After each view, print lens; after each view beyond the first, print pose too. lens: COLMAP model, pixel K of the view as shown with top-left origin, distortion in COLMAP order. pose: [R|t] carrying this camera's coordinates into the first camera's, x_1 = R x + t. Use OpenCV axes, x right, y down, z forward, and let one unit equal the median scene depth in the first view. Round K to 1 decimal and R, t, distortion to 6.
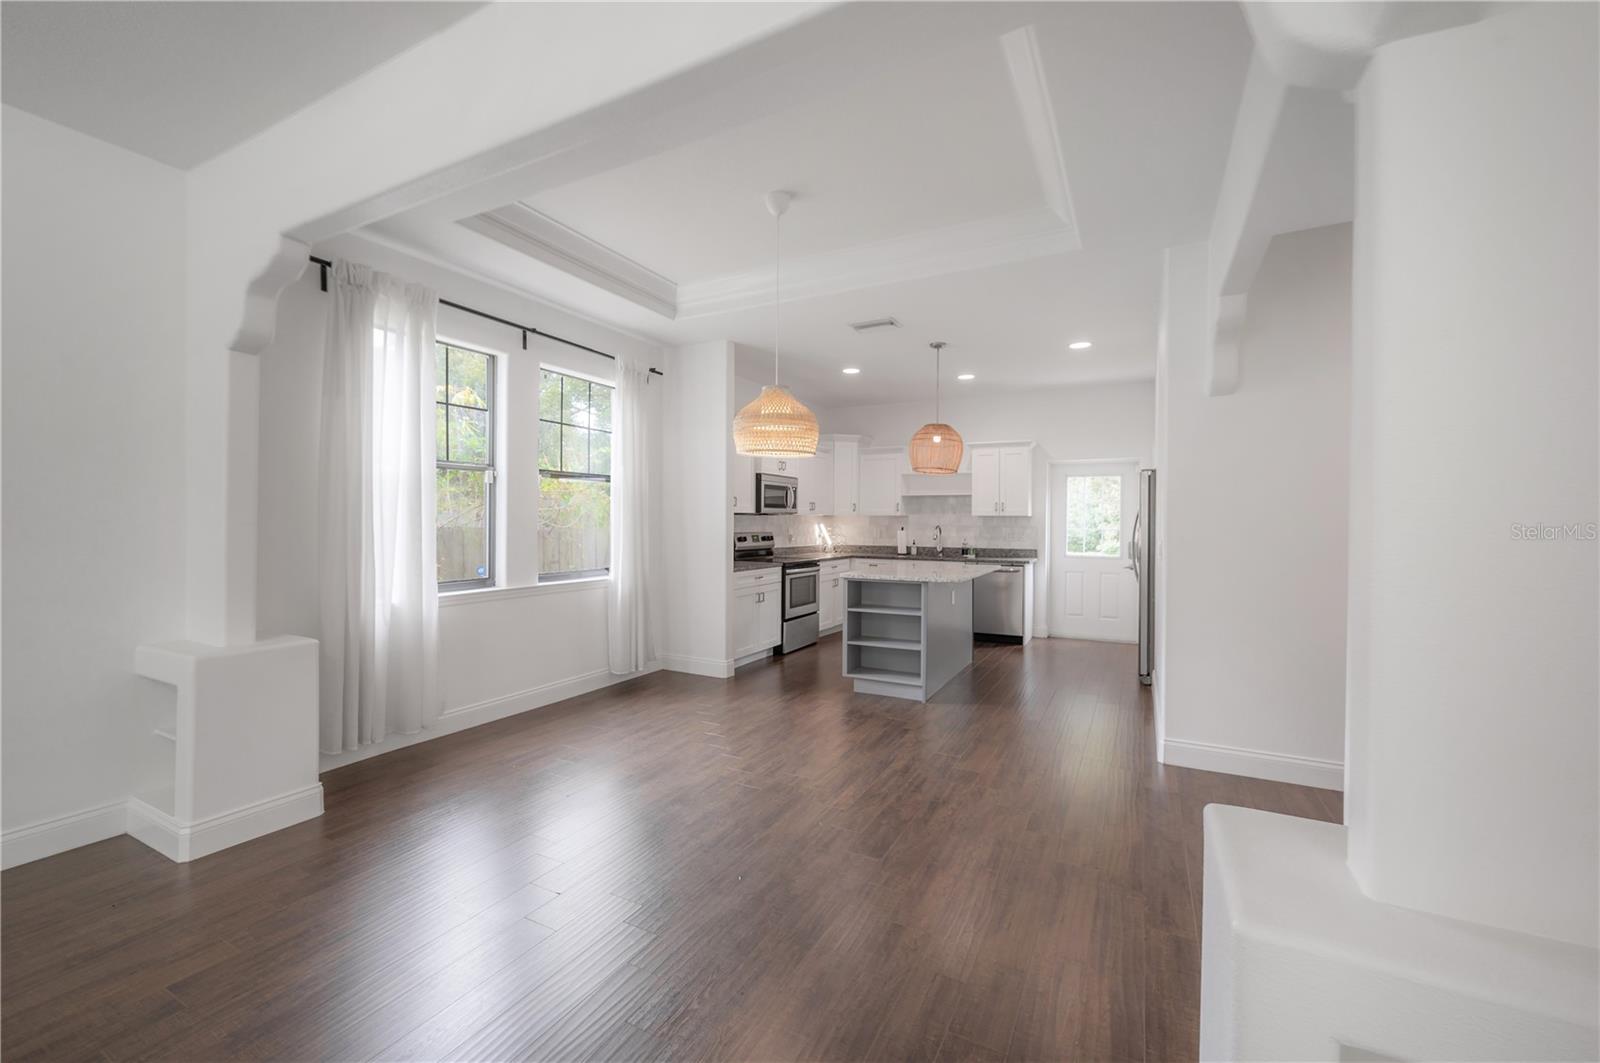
lens RADIAL K [[640.0, 0, 804.4], [0, 640.0, 531.5], [0, 0, 1]] dist [-0.002195, 0.000846]
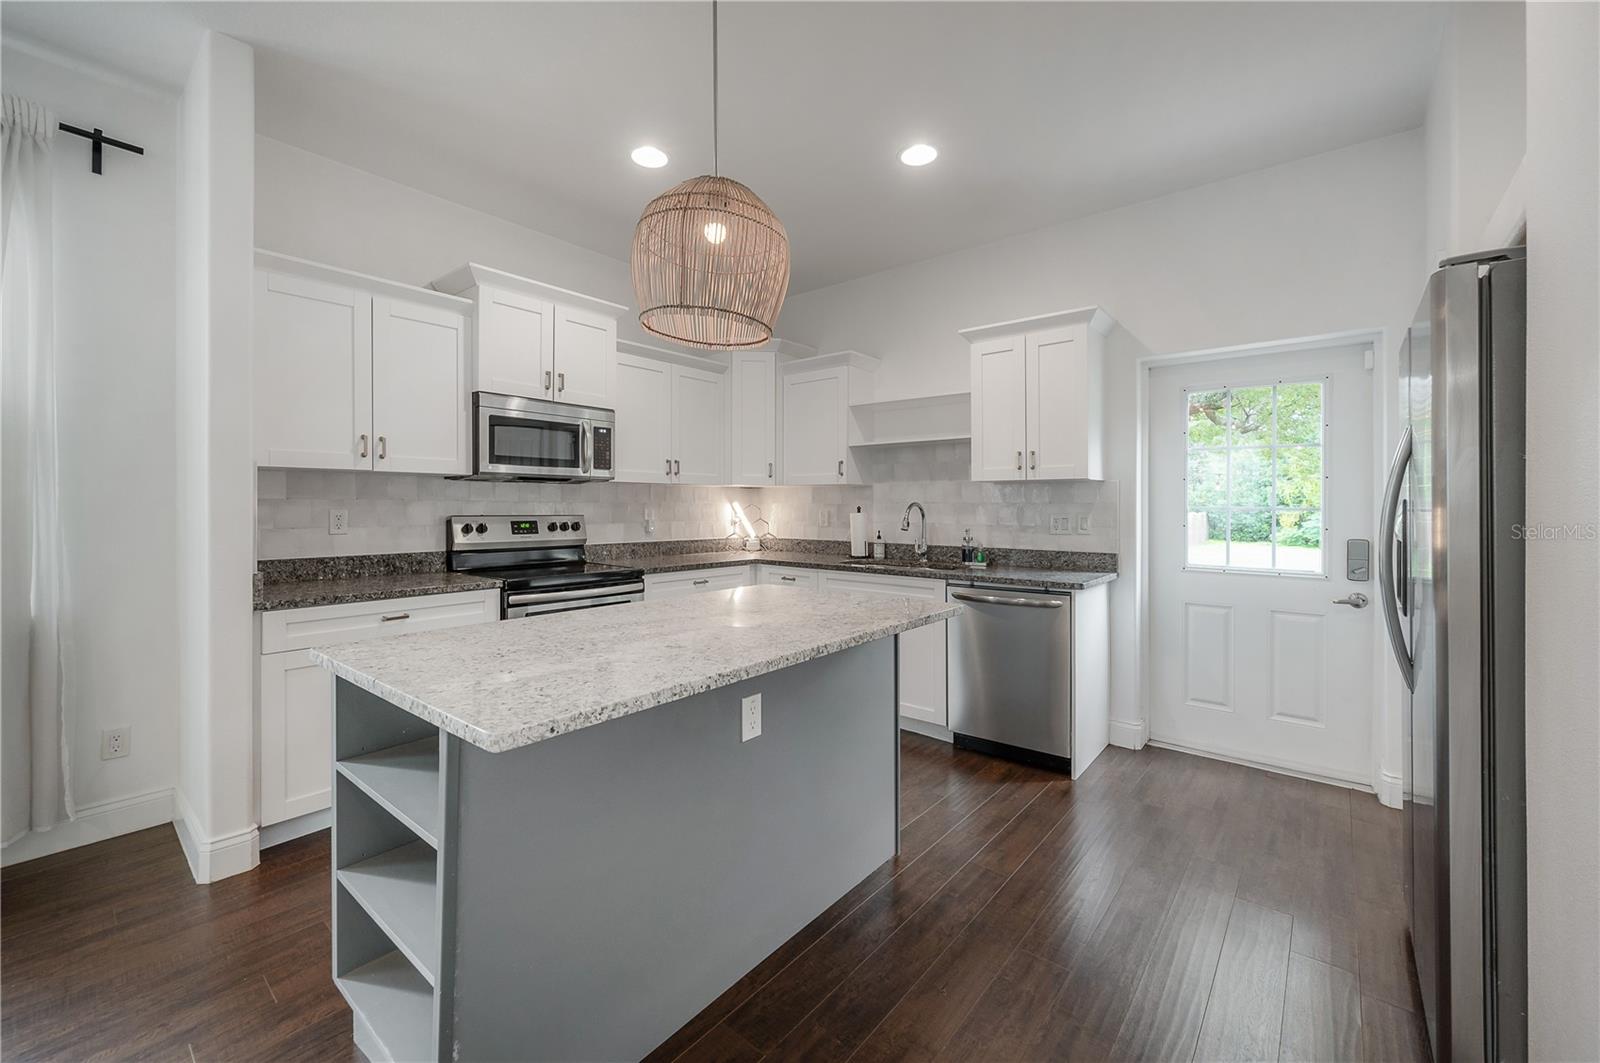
lens RADIAL K [[640.0, 0, 813.2], [0, 640.0, 502.3], [0, 0, 1]] dist [-0.002195, 0.000846]
pose [[0.981609, -0.003113, -0.190879, 0.286897], [-0.001218, 0.999744, -0.022571, 0.002632], [0.190901, 0.022389, 0.981354, 0.613476]]
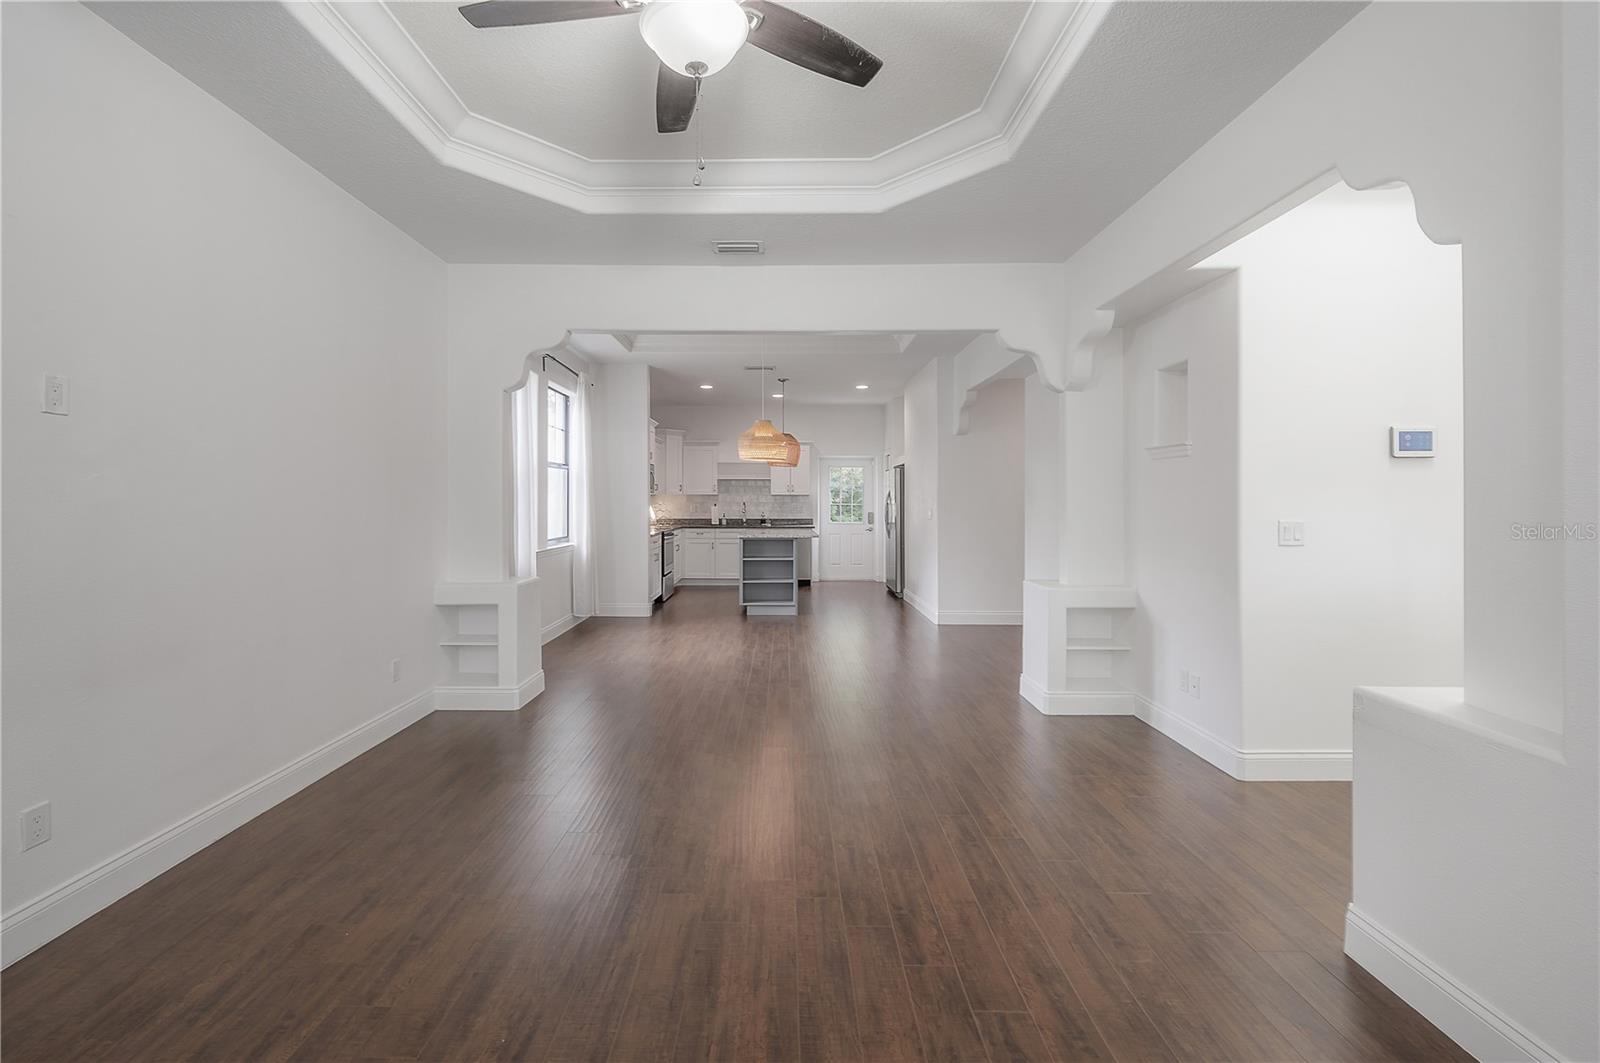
lens RADIAL K [[662.7, 0, 800.2], [0, 662.7, 492.2], [0, 0, 1]] dist [0.008727, -0.000031]
pose [[0.878210, -0.000357, 0.478275, -0.435123], [0.012427, 0.999679, -0.022072, 0.002576], [-0.478114, 0.025327, 0.877933, -0.322159]]
